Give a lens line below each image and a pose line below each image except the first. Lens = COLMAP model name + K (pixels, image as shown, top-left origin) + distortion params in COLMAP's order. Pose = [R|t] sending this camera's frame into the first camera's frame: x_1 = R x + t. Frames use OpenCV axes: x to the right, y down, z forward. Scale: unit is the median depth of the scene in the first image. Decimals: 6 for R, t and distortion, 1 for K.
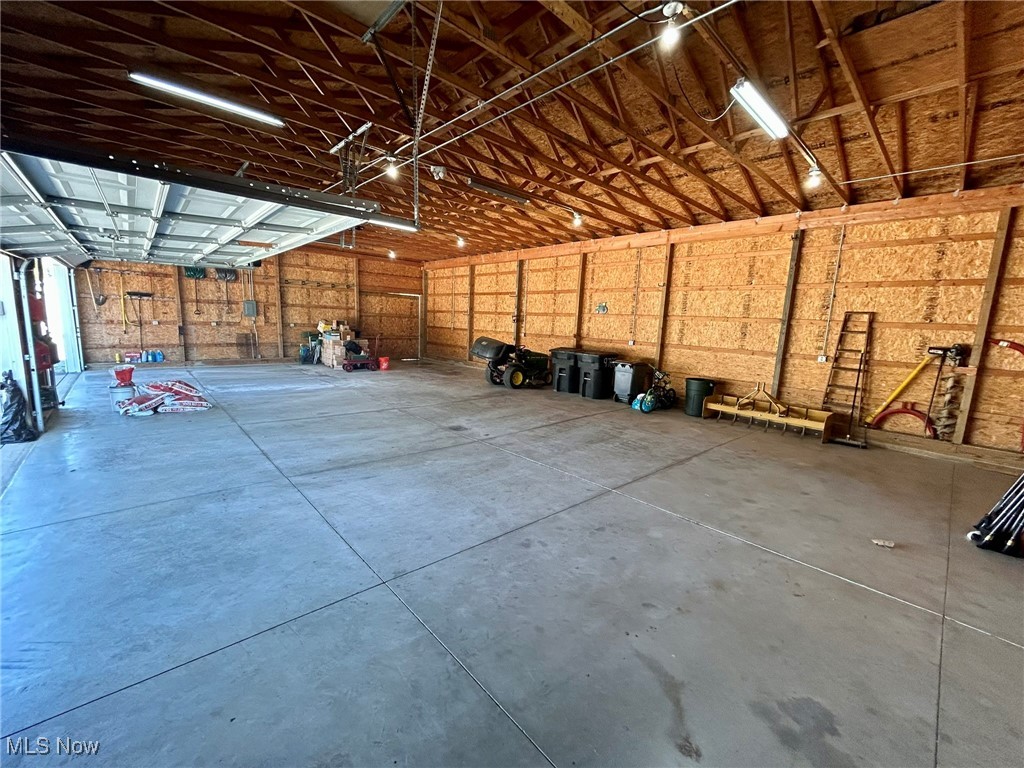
lens RADIAL K [[409.2, 0, 509.6], [0, 409.2, 382.2], [0, 0, 1]] dist [-0.002937, -0.000665]
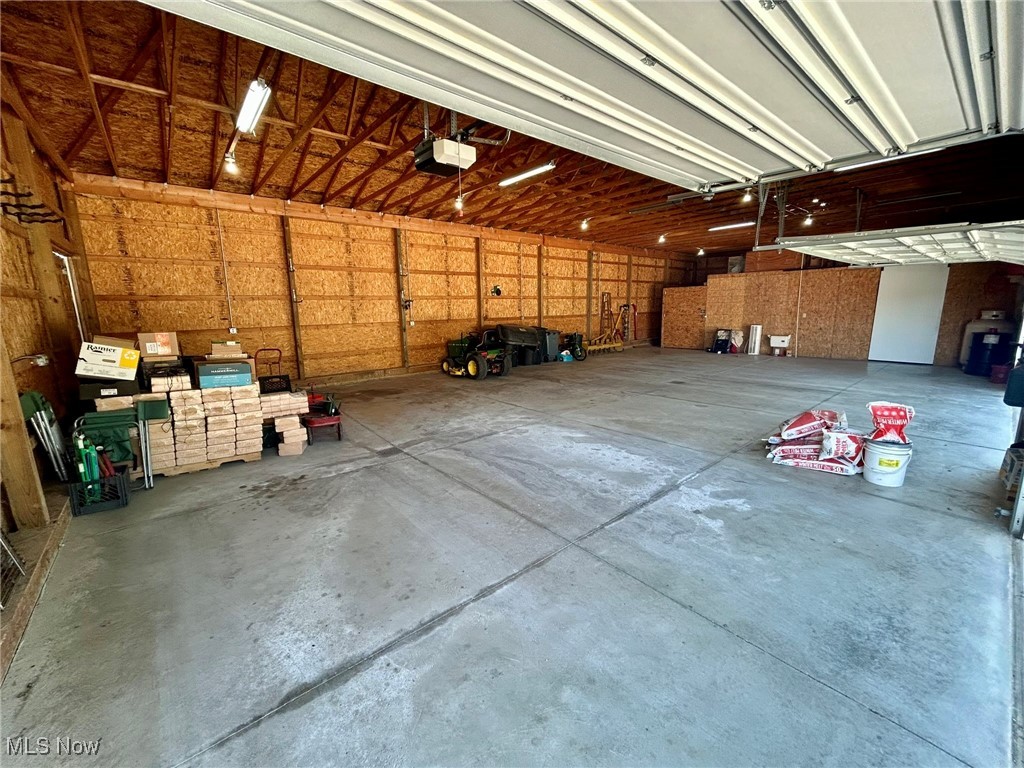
lens RADIAL K [[409.2, 0, 509.7], [0, 409.2, 384.9], [0, 0, 1]] dist [-0.002937, -0.000665]
pose [[0.047176, -0.228177, 0.972476, -0.952241], [0.172096, 0.960859, 0.217103, -0.173569], [-0.983950, 0.157117, 0.084598, 0.927482]]
